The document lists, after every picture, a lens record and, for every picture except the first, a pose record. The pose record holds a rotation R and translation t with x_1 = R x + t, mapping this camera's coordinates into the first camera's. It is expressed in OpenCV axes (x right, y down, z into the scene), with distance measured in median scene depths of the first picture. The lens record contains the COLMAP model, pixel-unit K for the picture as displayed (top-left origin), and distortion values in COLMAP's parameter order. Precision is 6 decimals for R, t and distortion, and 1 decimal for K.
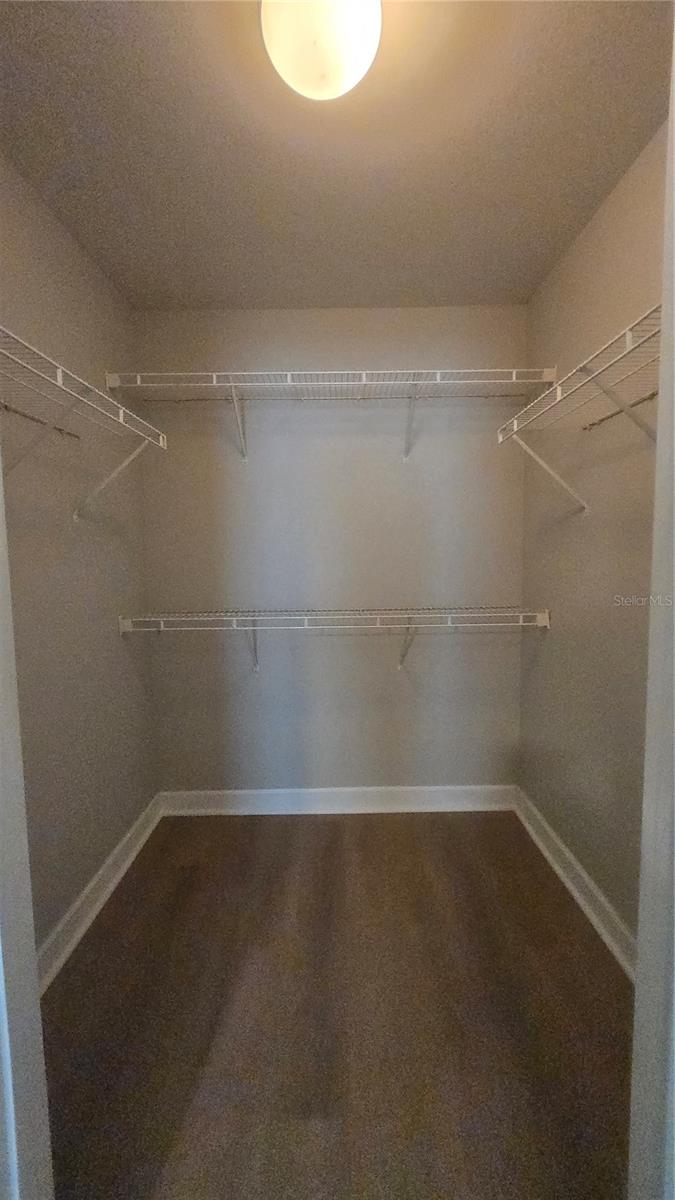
lens RADIAL K [[472.8, 0, 341.9], [0, 472.8, 599.4], [0, 0, 1]] dist [0.003835, -0.000442]
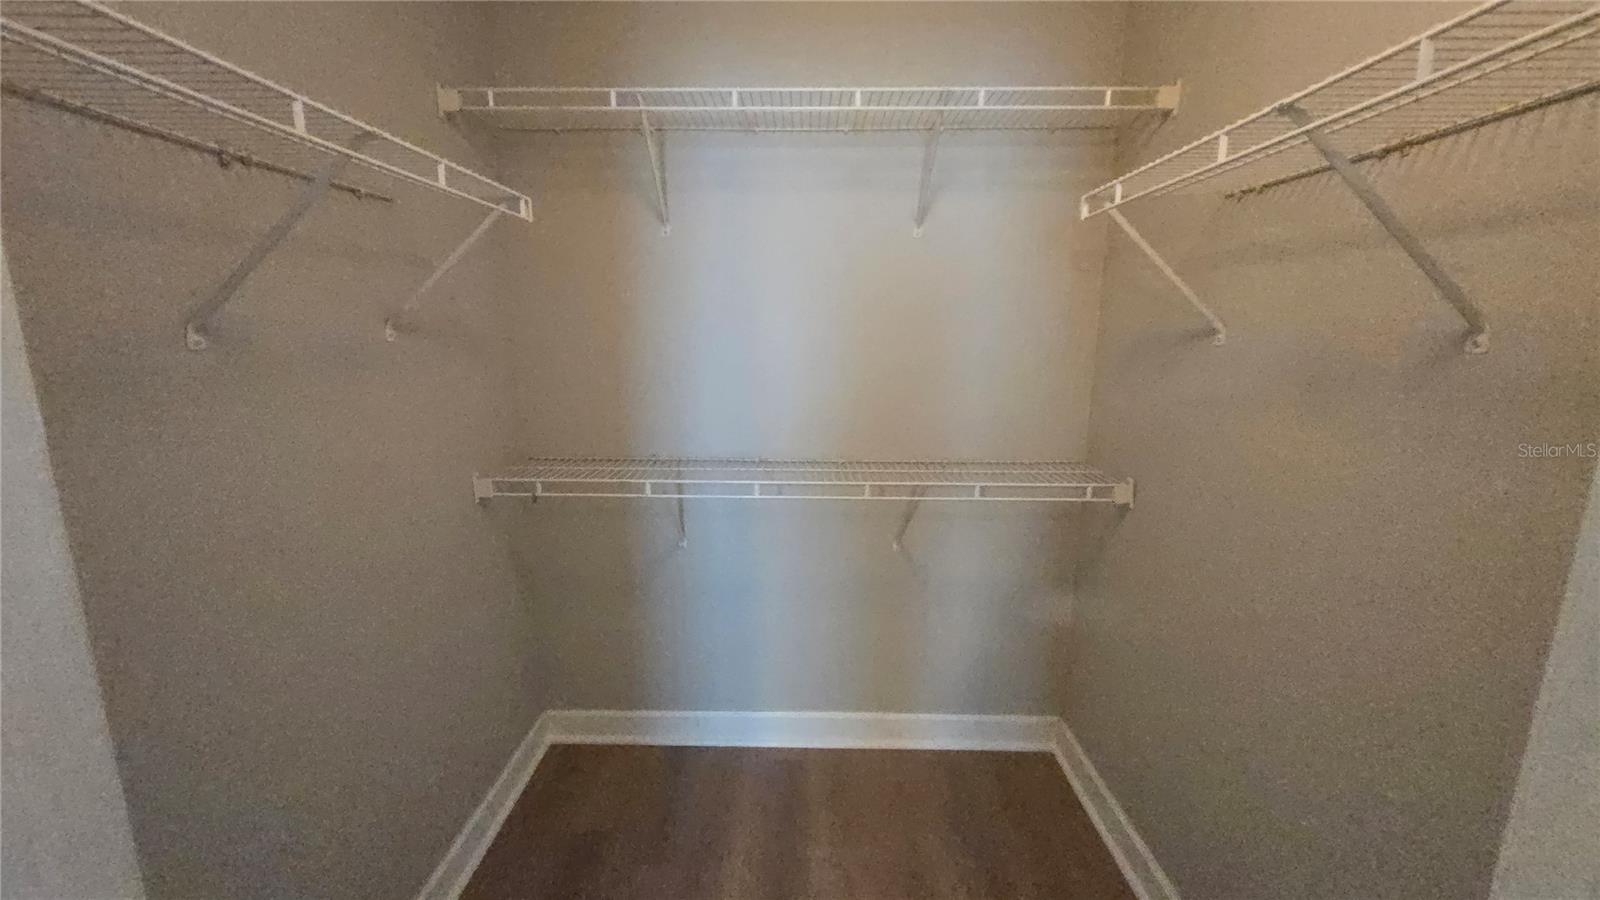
lens RADIAL K [[630.4, 0, 792.9], [0, 630.4, 451.2], [0, 0, 1]] dist [0.003835, -0.000442]
pose [[0.999500, 0.022587, -0.022129, -0.007950], [-0.020267, 0.994782, 0.099987, -0.091610], [0.024272, -0.099488, 0.994743, 0.137477]]
